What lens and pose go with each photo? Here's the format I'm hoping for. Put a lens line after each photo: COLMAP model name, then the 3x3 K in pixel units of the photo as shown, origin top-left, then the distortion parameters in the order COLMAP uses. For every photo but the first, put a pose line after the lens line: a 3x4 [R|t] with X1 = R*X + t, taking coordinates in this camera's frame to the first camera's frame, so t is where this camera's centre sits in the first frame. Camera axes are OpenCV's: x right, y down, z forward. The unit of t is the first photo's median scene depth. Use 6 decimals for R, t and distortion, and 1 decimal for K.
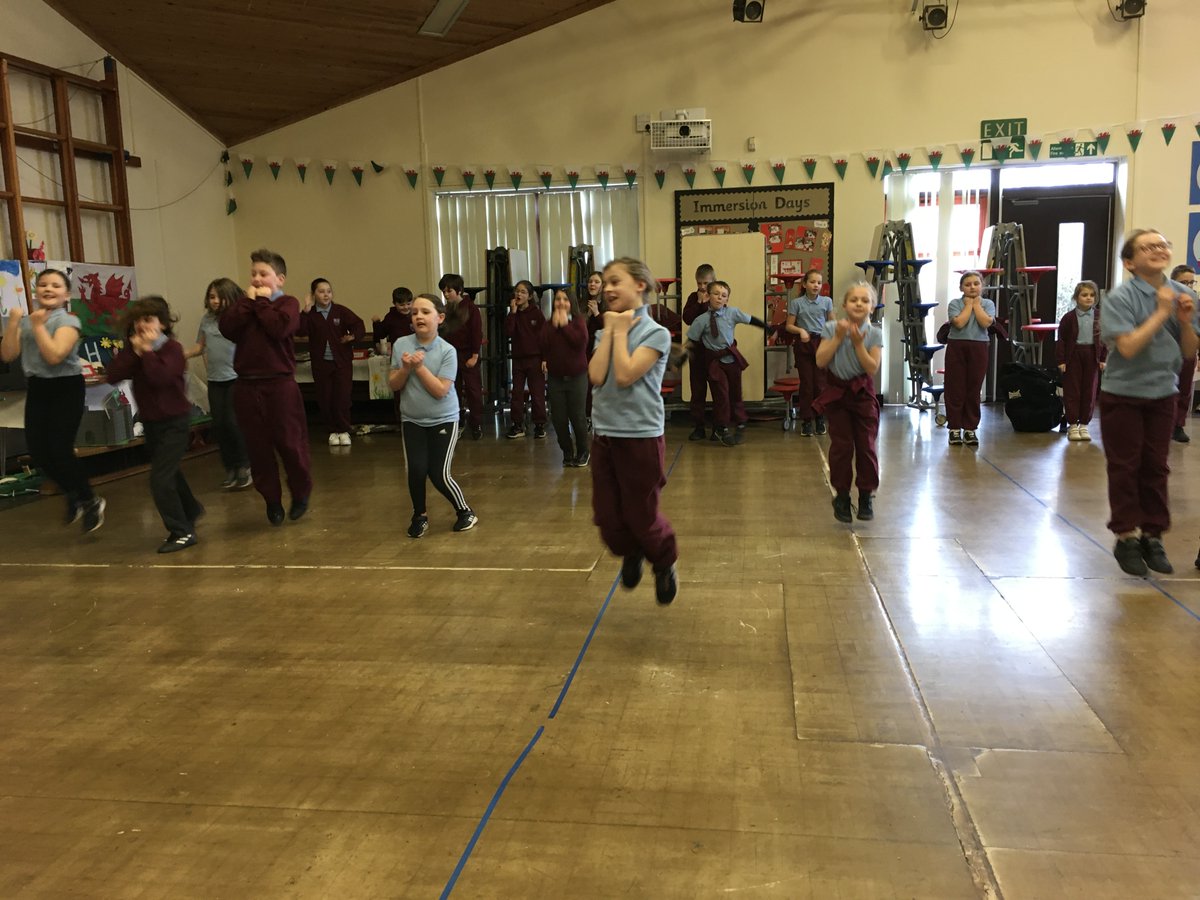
lens RADIAL K [[1042.5, 0, 598.4], [0, 1042.5, 447.6], [0, 0, 1]] dist [0.002399, 0.007840]
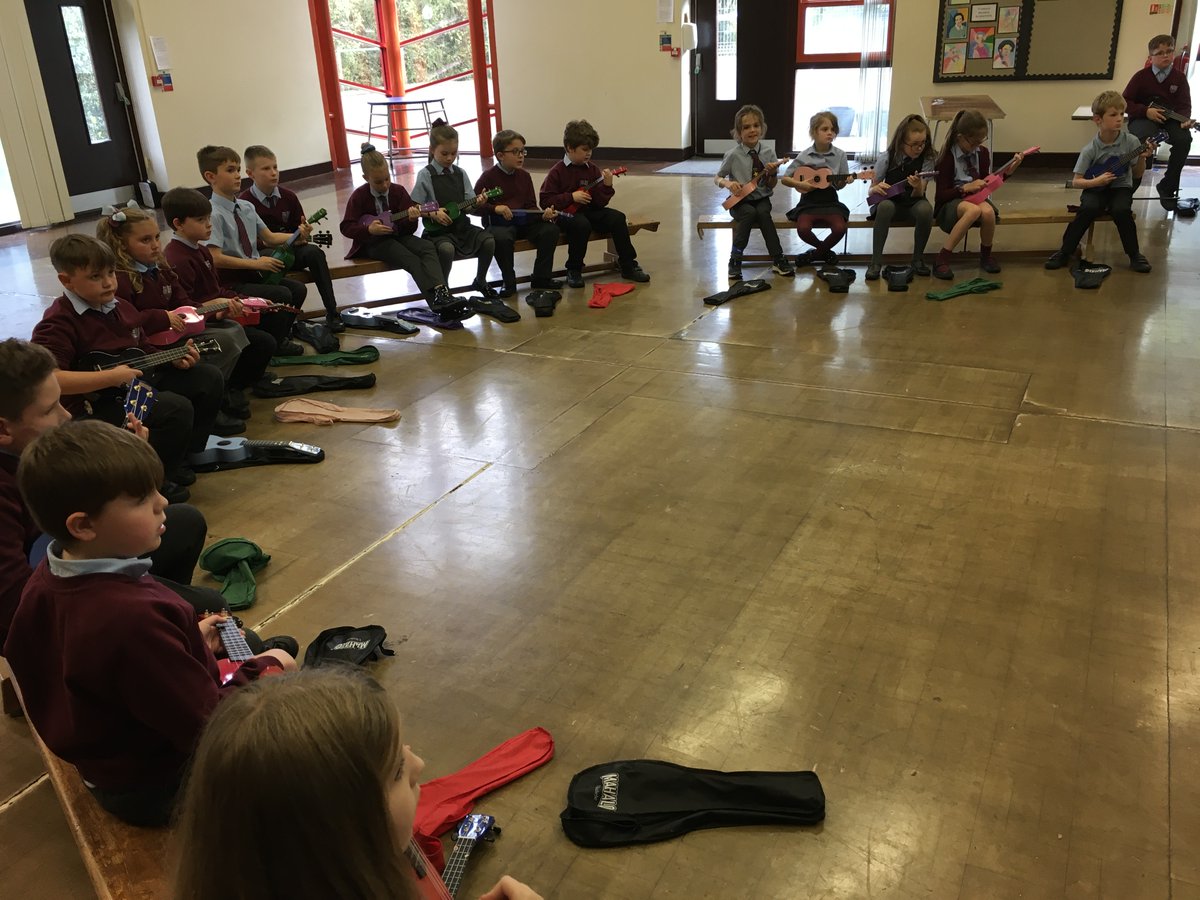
lens RADIAL K [[1042.5, 0, 598.4], [0, 1042.5, 447.6], [0, 0, 1]] dist [0.002399, 0.007840]
pose [[0.310281, -0.356126, 0.881419, -0.974751], [0.178500, 0.932514, 0.313934, -0.191574], [-0.933736, 0.059926, 0.352910, 0.872921]]
